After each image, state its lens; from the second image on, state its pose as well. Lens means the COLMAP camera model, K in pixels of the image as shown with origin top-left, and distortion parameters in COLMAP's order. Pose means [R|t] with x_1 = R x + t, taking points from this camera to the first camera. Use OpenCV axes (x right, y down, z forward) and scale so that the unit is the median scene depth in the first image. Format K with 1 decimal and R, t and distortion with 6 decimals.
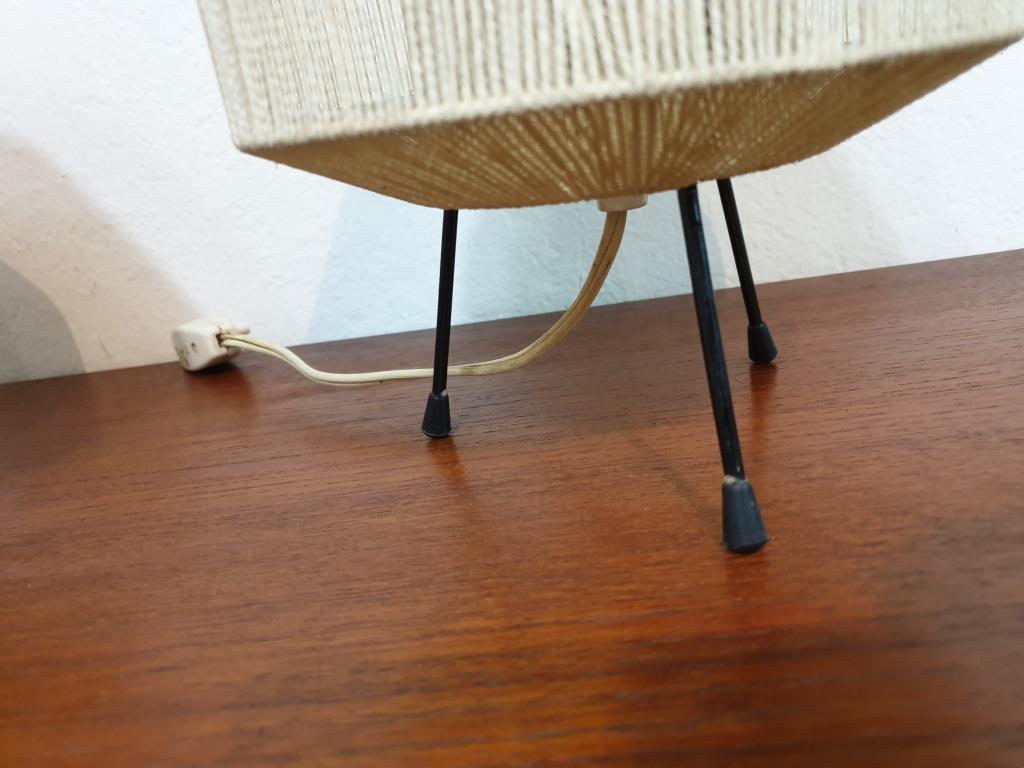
lens RADIAL K [[799.7, 0, 512.0], [0, 799.7, 384.0], [0, 0, 1]] dist [0.000991, -0.000459]
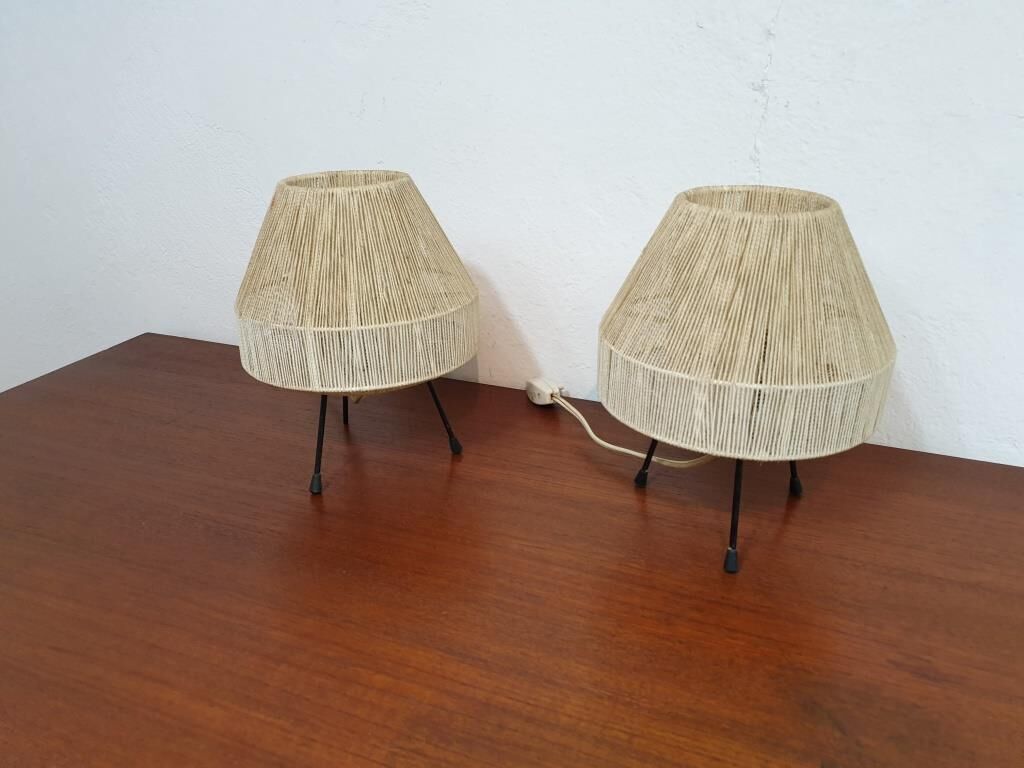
lens RADIAL K [[787.3, 0, 507.6], [0, 787.3, 383.4], [0, 0, 1]] dist [0.012026, -0.000817]
pose [[0.931647, 0.258174, -0.255695, 0.059408], [-0.231036, 0.964010, 0.131558, -0.436733], [0.280458, -0.063491, 0.957764, -1.322219]]
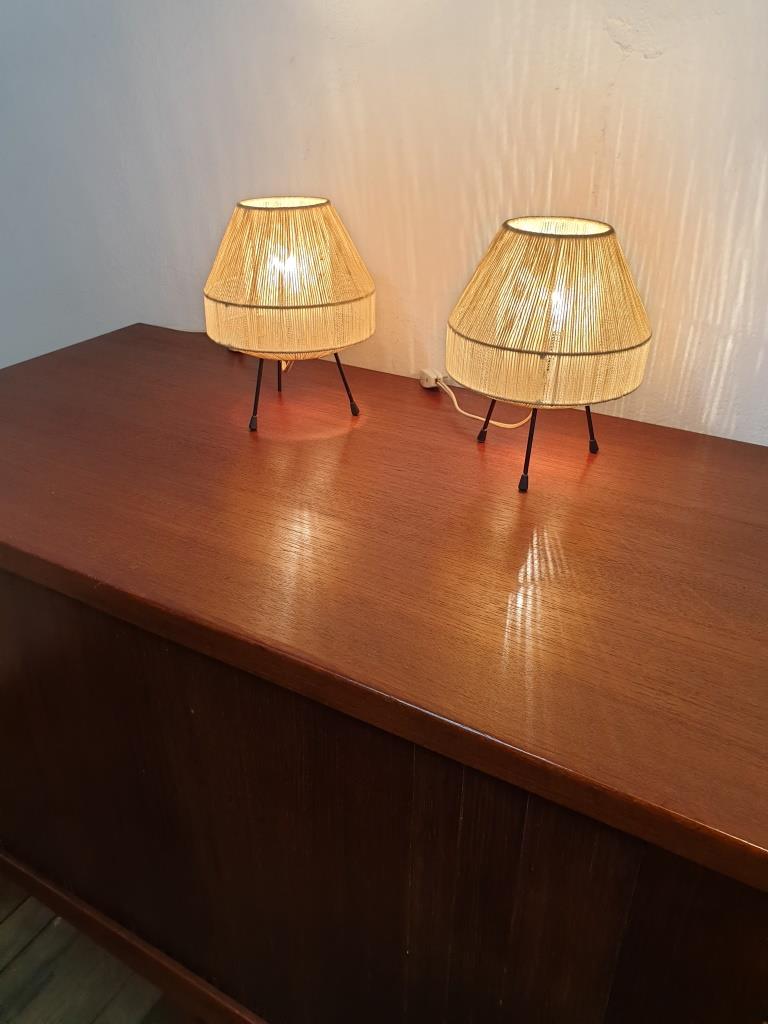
lens RADIAL K [[794.4, 0, 372.4], [0, 794.4, 513.7], [0, 0, 1]] dist [0.004363, -0.002150]
pose [[0.871630, 0.357972, -0.334838, 0.695604], [-0.279708, 0.924222, 0.259956, -0.369736], [0.402522, -0.132929, 0.905707, -2.127849]]
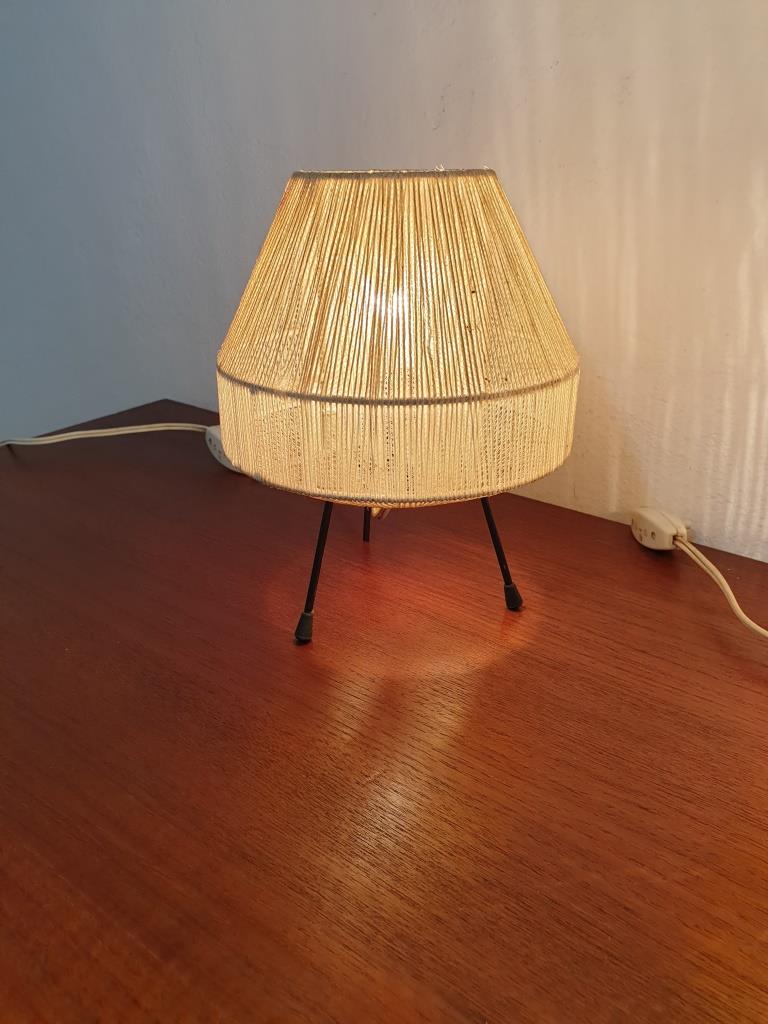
lens RADIAL K [[798.3, 0, 368.3], [0, 798.3, 514.8], [0, 0, 1]] dist [0.241532, -0.614375]
pose [[0.801912, 0.372126, -0.467397, -0.192423], [-0.297626, 0.927169, 0.227546, -0.338279], [0.518031, -0.043362, 0.854262, -0.612936]]
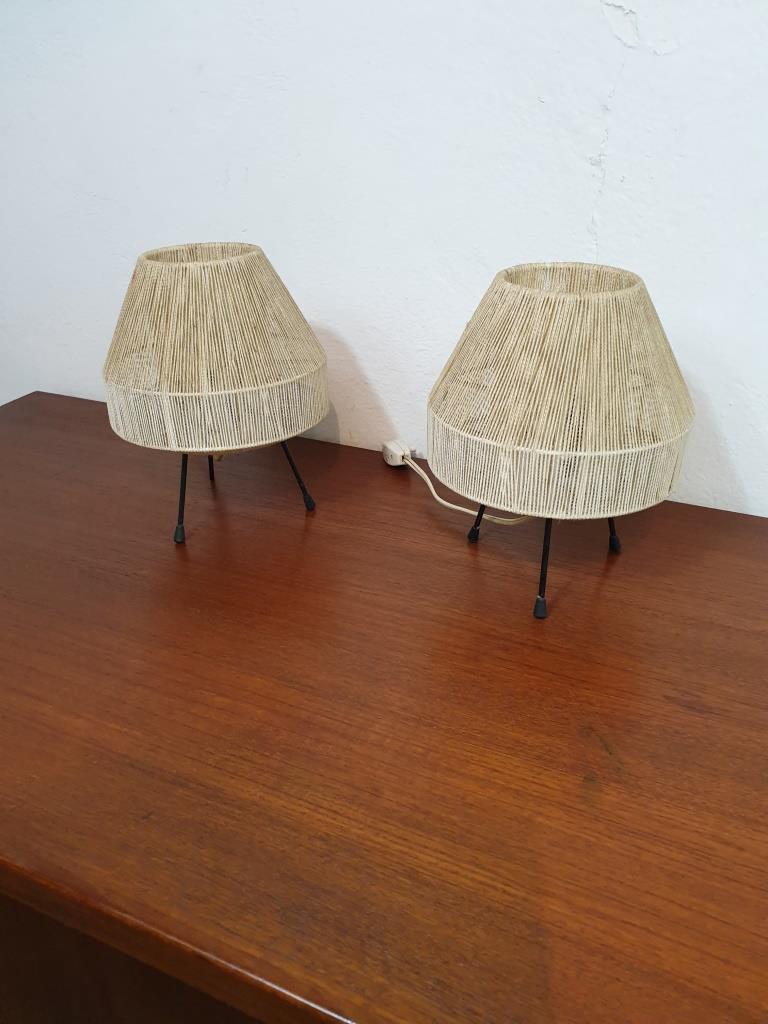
lens RADIAL K [[791.0, 0, 384.0], [0, 791.0, 512.0], [0, 0, 1]] dist [0.013481, -0.002983]
pose [[0.917449, 0.294806, -0.267164, 0.293935], [-0.236935, 0.944305, 0.228364, -0.530328], [0.319607, -0.146212, 0.936201, -1.468125]]
